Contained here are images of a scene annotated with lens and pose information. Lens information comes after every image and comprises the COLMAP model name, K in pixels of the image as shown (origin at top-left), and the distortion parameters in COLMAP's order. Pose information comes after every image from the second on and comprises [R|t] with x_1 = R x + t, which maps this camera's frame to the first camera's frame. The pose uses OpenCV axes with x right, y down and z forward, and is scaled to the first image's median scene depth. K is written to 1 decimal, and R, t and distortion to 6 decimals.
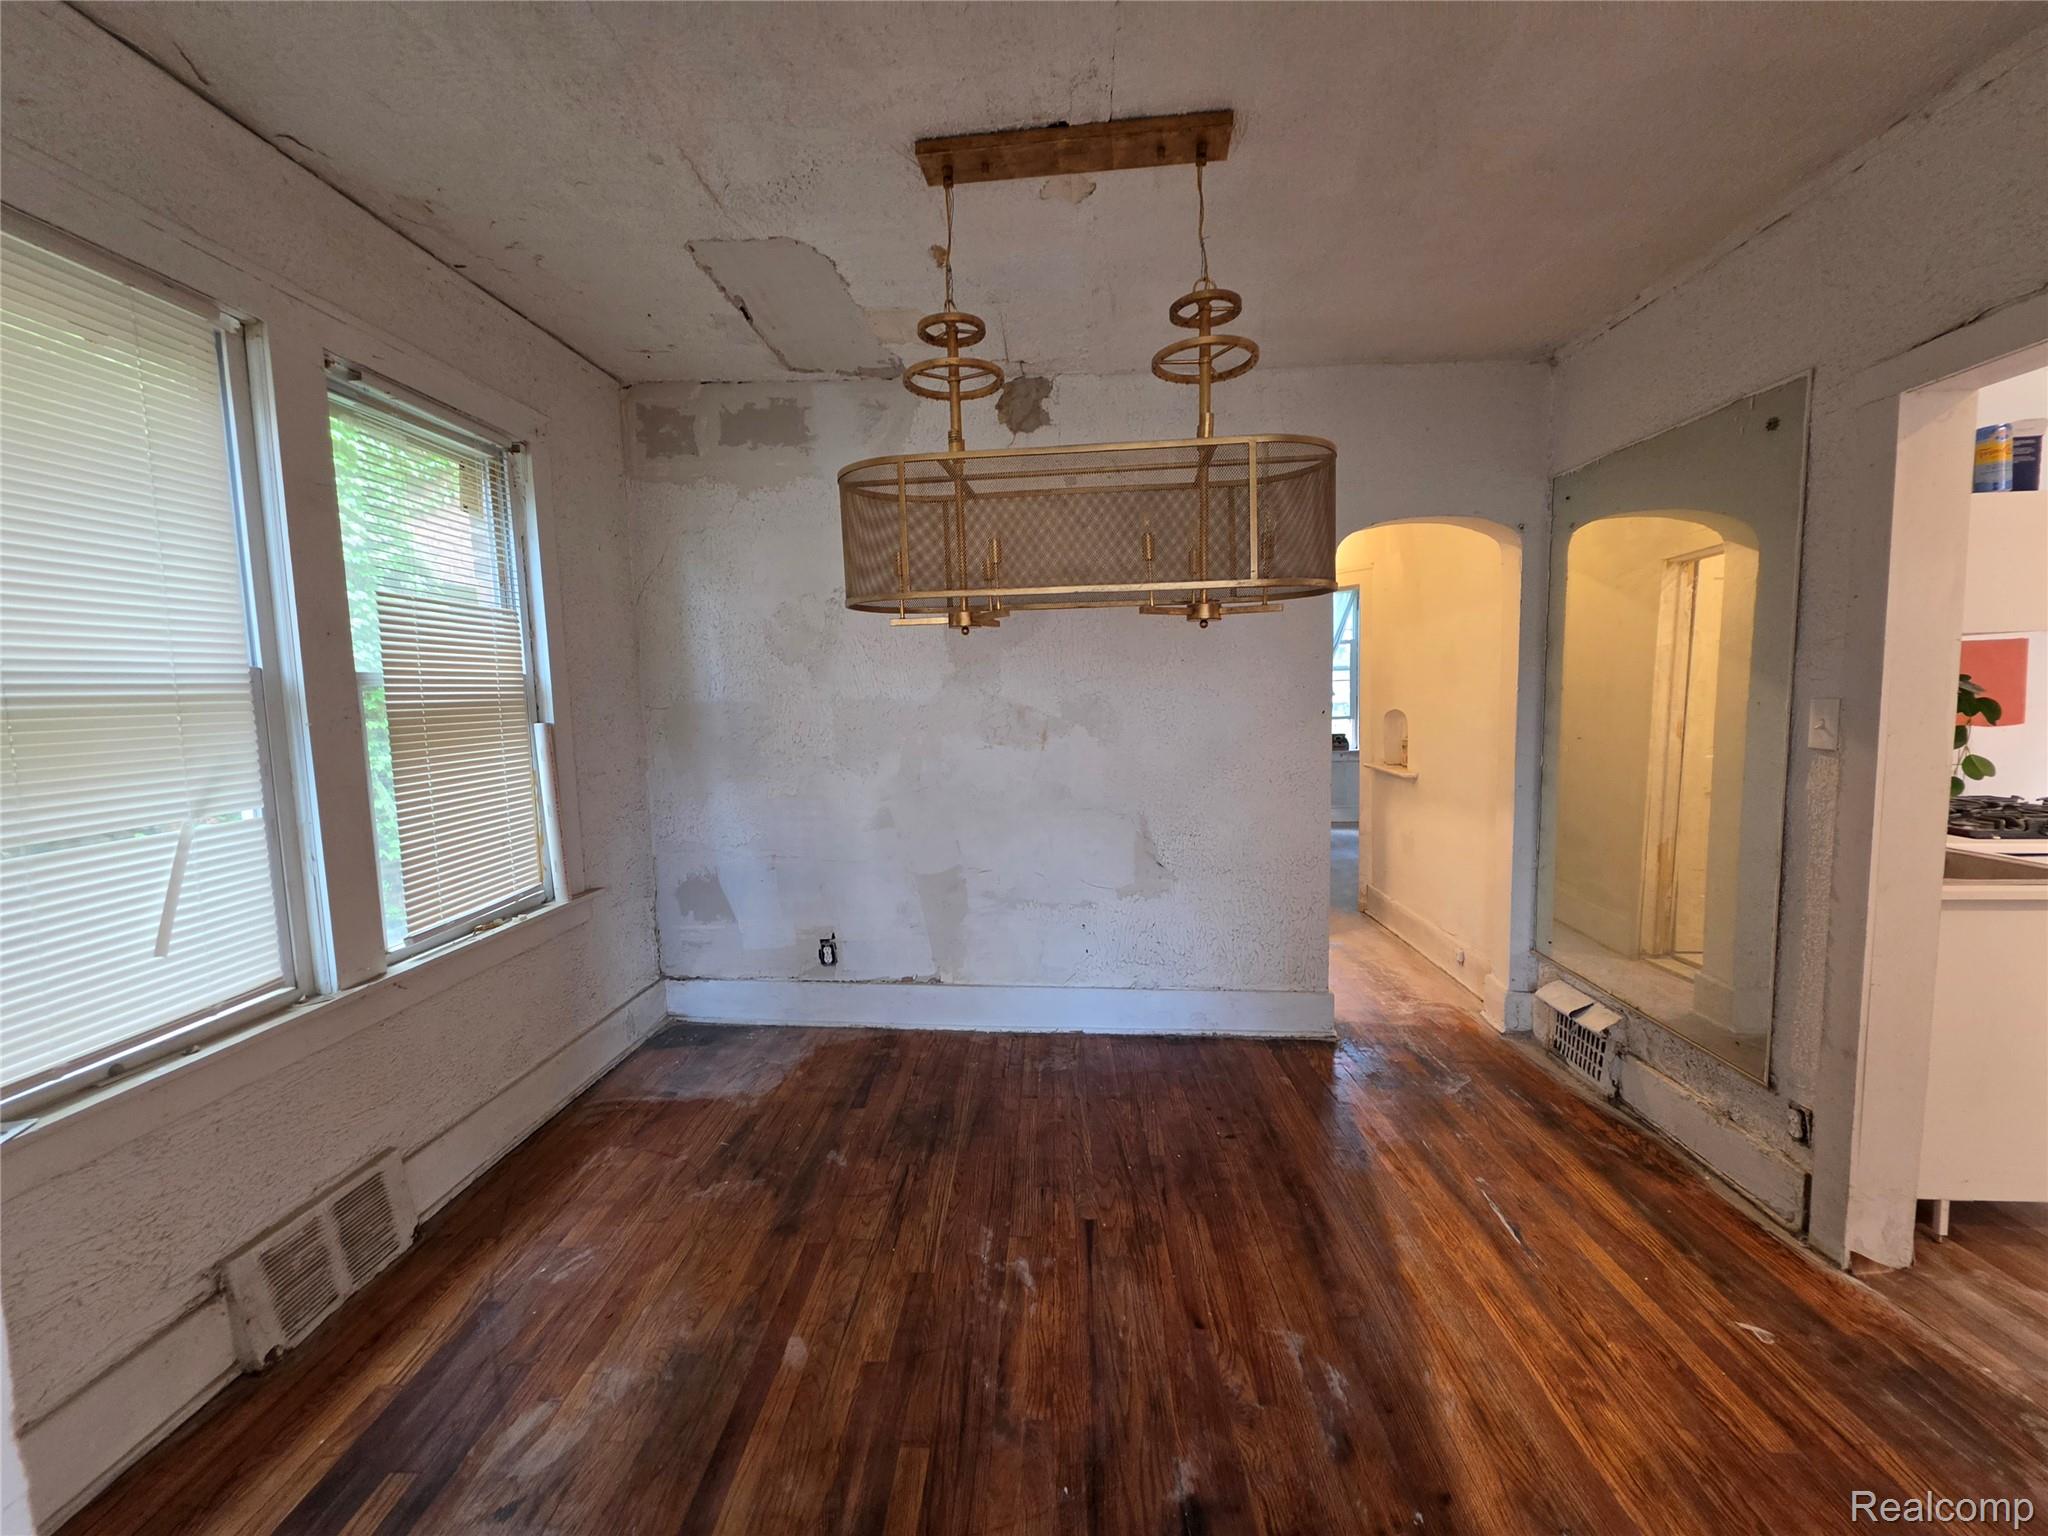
lens RADIAL K [[816.9, 0, 1018.9], [0, 816.9, 762.1], [0, 0, 1]] dist [-0.002265, 0.000464]
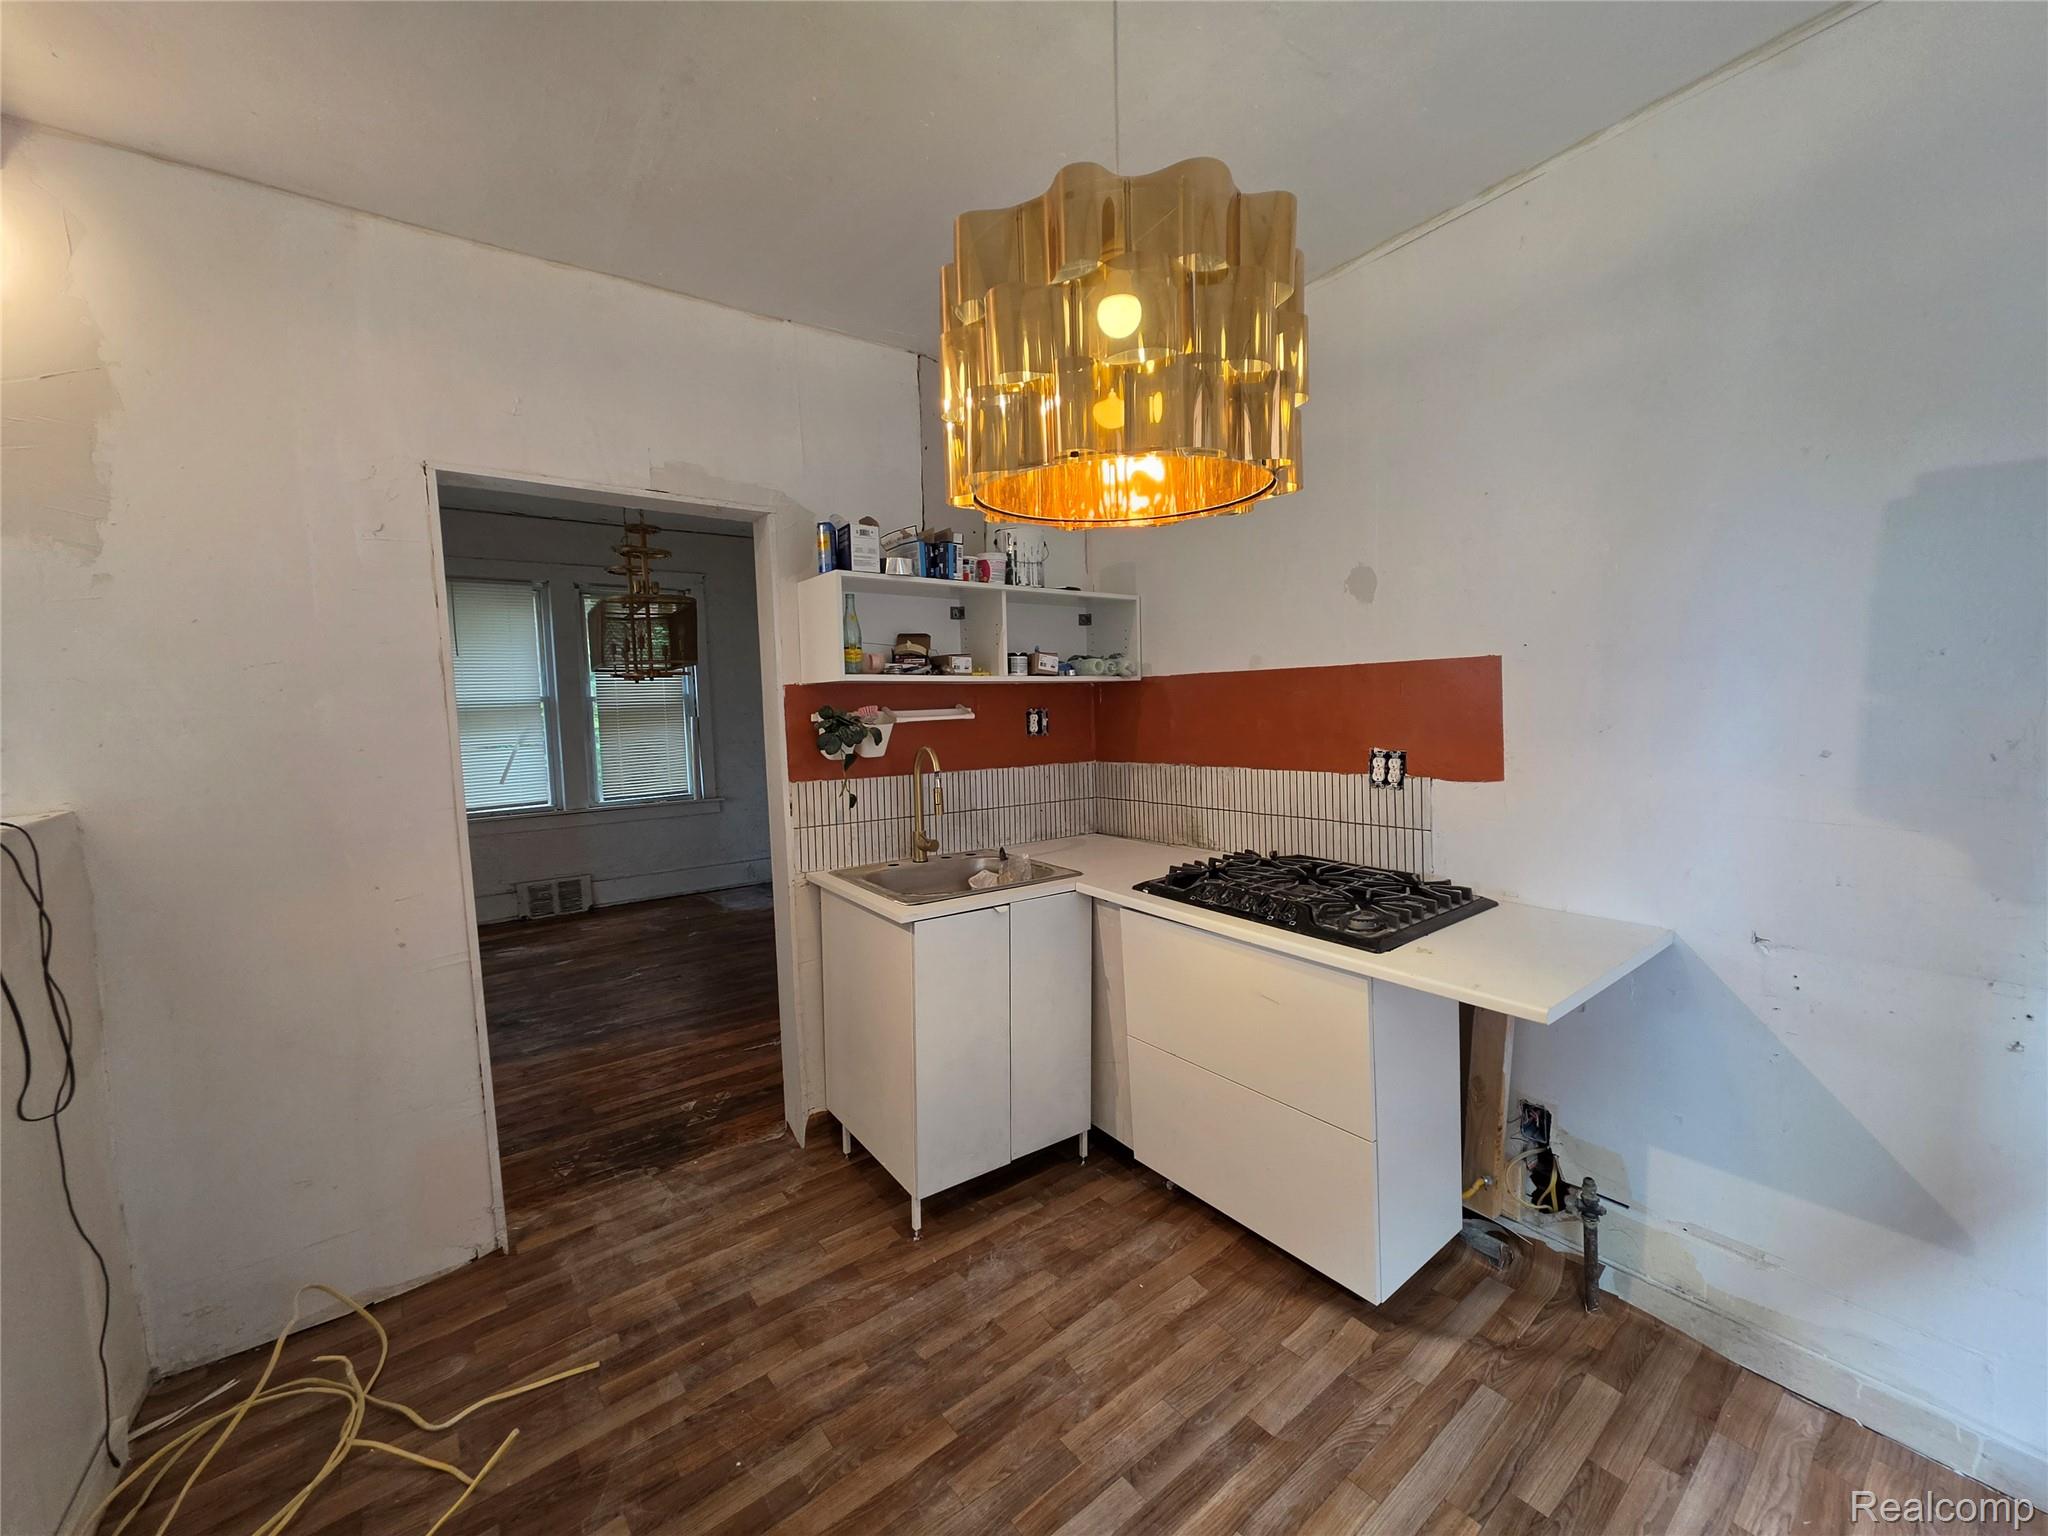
lens RADIAL K [[816.9, 0, 1018.9], [0, 816.9, 762.1], [0, 0, 1]] dist [-0.002265, 0.000464]
pose [[0.633605, 0.071583, -0.770338, 2.407671], [-0.063445, 0.997164, 0.040478, -0.101937], [0.771051, 0.023227, 0.636350, 0.415966]]
